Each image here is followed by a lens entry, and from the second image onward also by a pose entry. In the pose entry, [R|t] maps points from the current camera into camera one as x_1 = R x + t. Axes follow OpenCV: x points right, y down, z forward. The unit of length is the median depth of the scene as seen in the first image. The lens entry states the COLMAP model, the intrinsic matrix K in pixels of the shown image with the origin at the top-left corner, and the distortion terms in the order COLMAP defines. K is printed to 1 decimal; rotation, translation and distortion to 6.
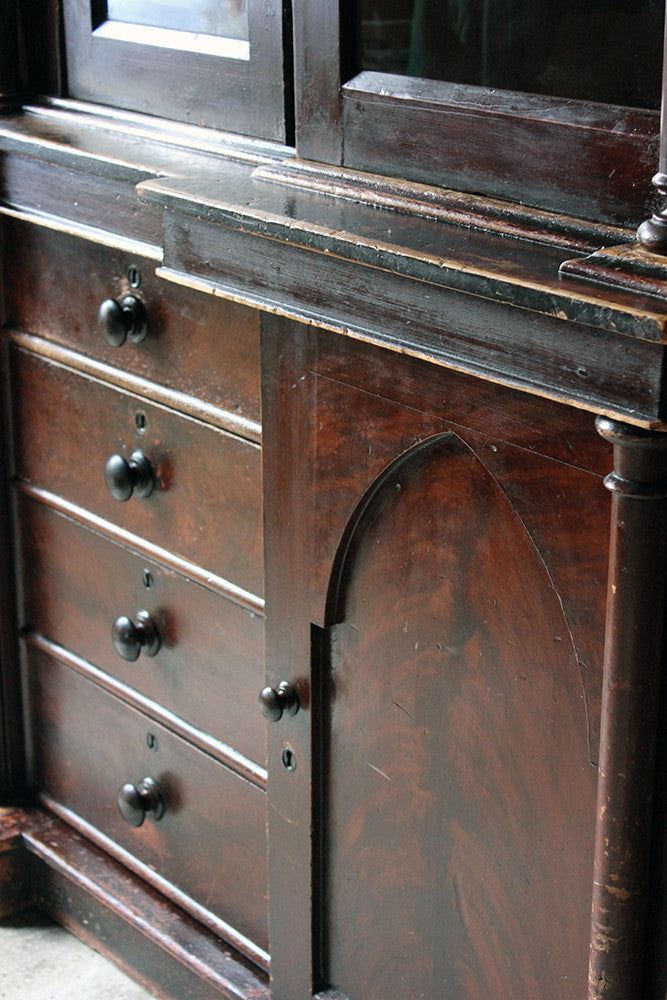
lens RADIAL K [[1985.0, 0, 333.9], [0, 1985.0, 528.3], [0, 0, 1]] dist [0.029193, 0.029559]
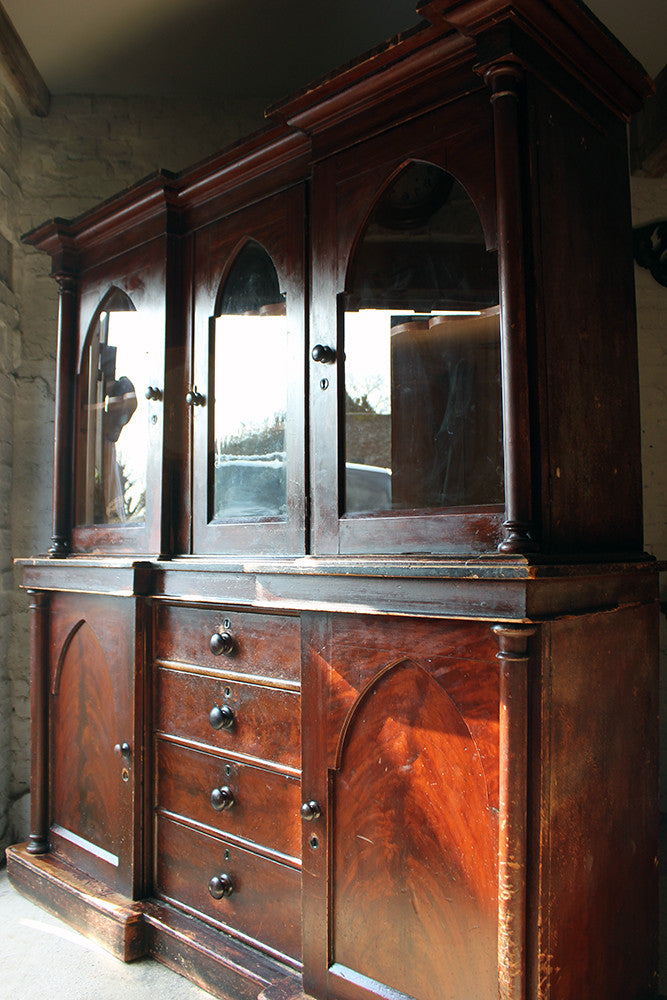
lens RADIAL K [[821.2, 0, 333.0], [0, 821.2, 517.8], [0, 0, 1]] dist [-0.137748, 0.111342]
pose [[0.989702, 0.018475, 0.141946, -0.142499], [0.037688, 0.923016, -0.382911, 0.144249], [-0.138093, 0.384318, 0.912815, 0.137533]]
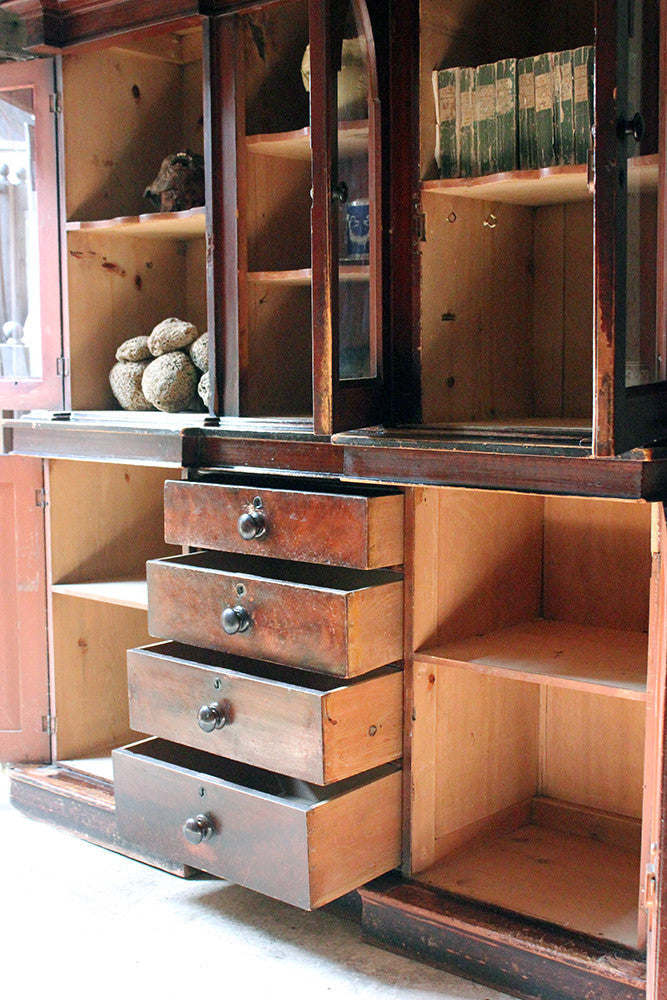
lens RADIAL K [[1343.4, 0, 353.3], [0, 1343.4, 529.0], [0, 0, 1]] dist [-0.056510, 0.099499]
pose [[0.981919, -0.025676, 0.187552, -0.363120], [0.065873, 0.975183, -0.211373, 0.228066], [-0.177470, 0.219906, 0.959242, -0.327522]]
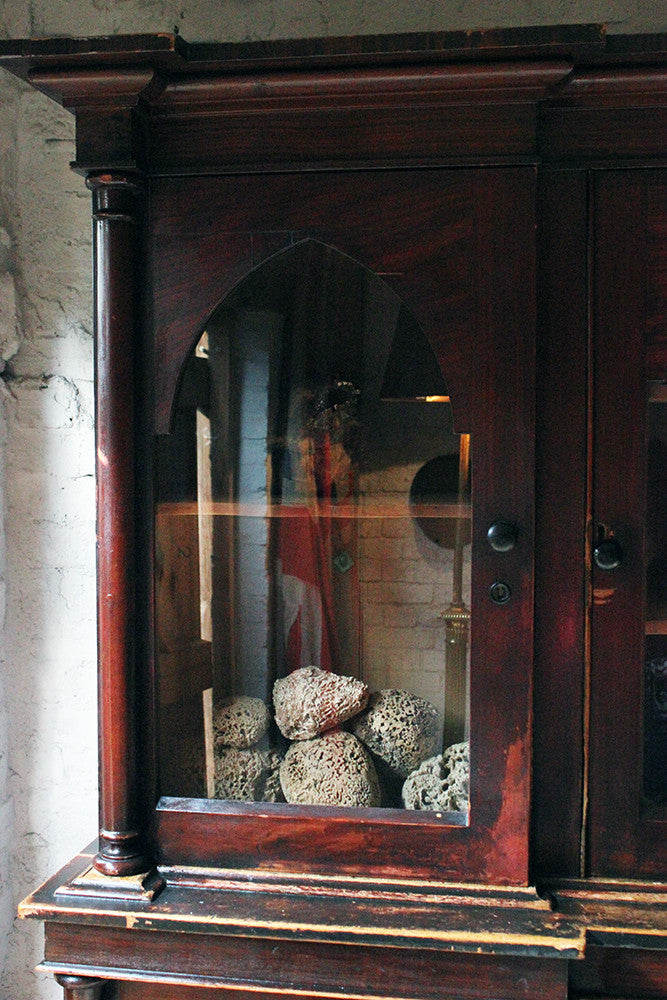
lens RADIAL K [[1315.2, 0, 333.5], [0, 1315.2, 500.0], [0, 0, 1]] dist [-0.062186, 0.104837]
pose [[0.735028, -0.043526, 0.676639, -0.933007], [0.225954, 0.956619, -0.183915, -0.408018], [-0.639280, 0.288071, 0.712977, 0.674960]]
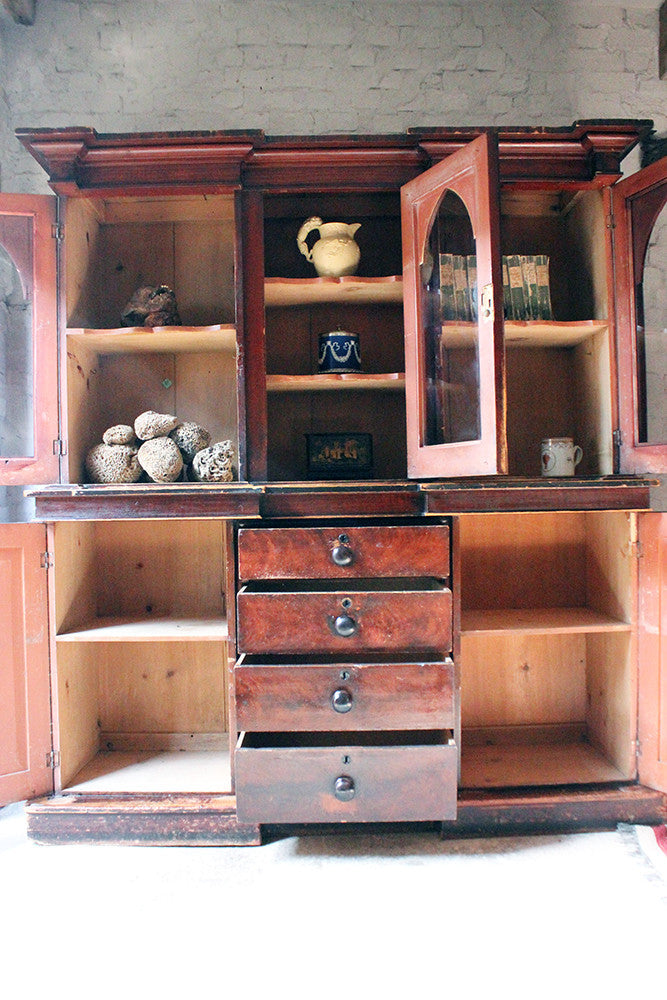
lens RADIAL K [[869.0, 0, 332.5], [0, 869.0, 507.6], [0, 0, 1]] dist [-0.158325, 0.142686]
pose [[0.602713, -0.017158, 0.797774, -1.284170], [0.285658, 0.938151, -0.195635, 0.077039], [-0.745075, 0.345802, 0.570337, 0.406247]]
